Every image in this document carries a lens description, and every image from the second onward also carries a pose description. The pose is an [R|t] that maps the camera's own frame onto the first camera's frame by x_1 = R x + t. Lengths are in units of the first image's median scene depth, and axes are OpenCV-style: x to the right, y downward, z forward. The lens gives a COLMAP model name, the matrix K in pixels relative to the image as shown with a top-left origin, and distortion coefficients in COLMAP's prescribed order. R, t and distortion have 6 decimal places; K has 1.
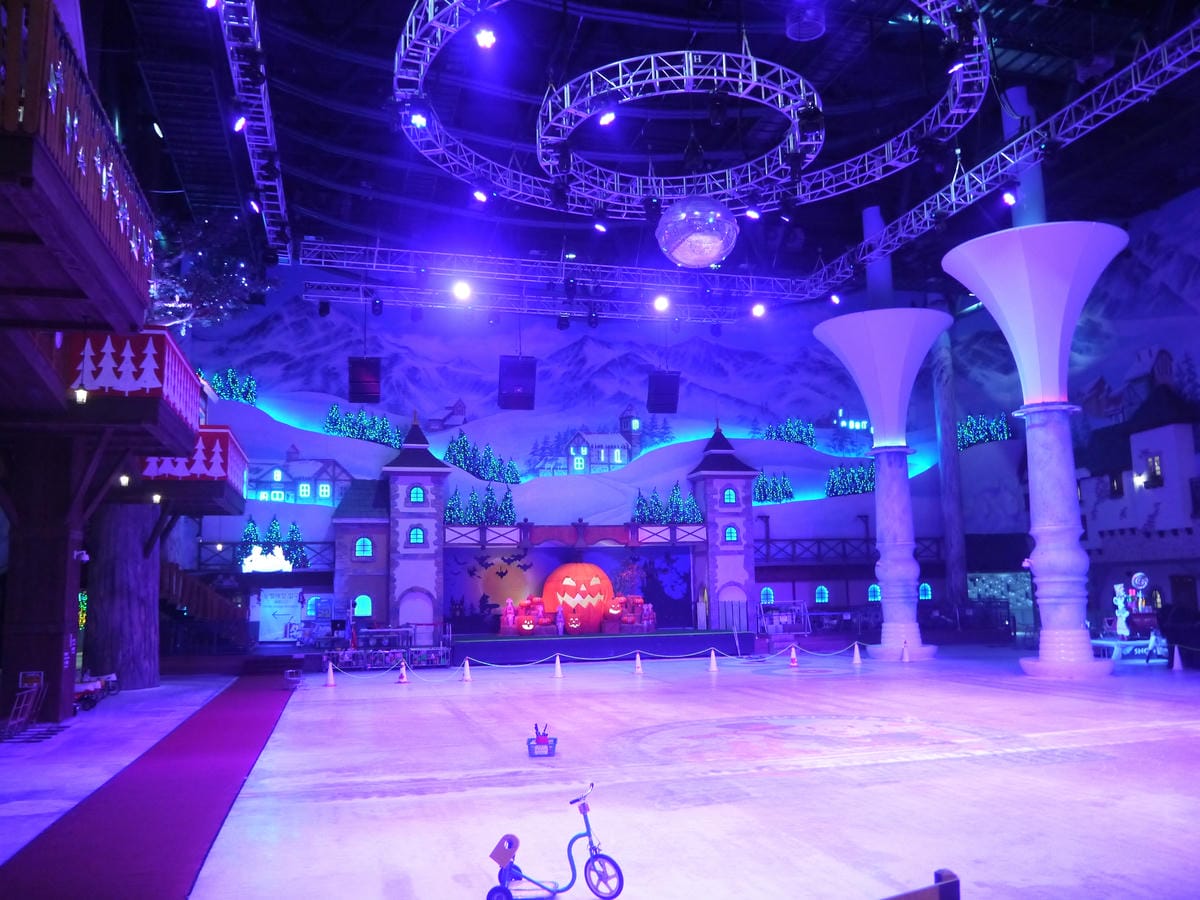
lens RADIAL K [[1002.9, 0, 600.9], [0, 1002.9, 446.9], [0, 0, 1]] dist [-0.060483, 0.035809]
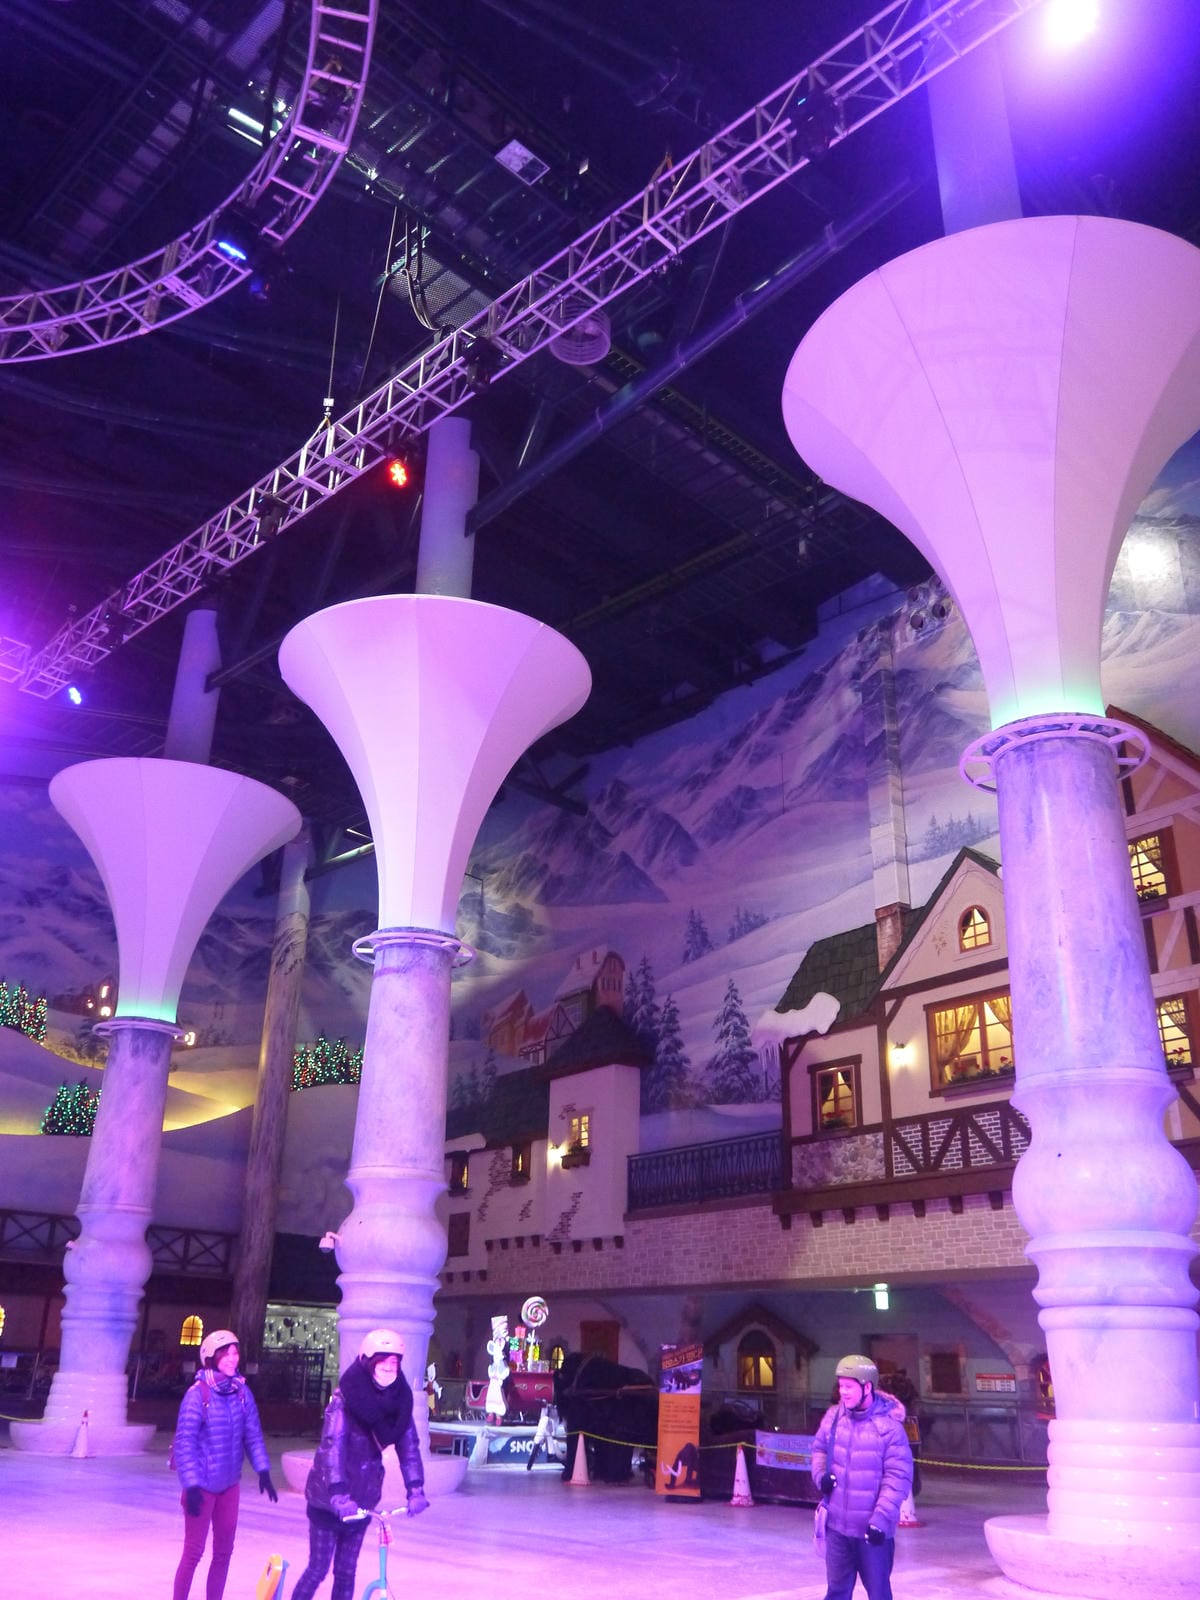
lens RADIAL K [[1337.1, 0, 600.0], [0, 1337.1, 800.0], [0, 0, 1]] dist [-0.060483, 0.035809]
pose [[0.858370, 0.238806, 0.454062, 0.146611], [-0.112547, 0.951151, -0.287480, 0.062255], [-0.500534, 0.195661, 0.843316, 0.255804]]
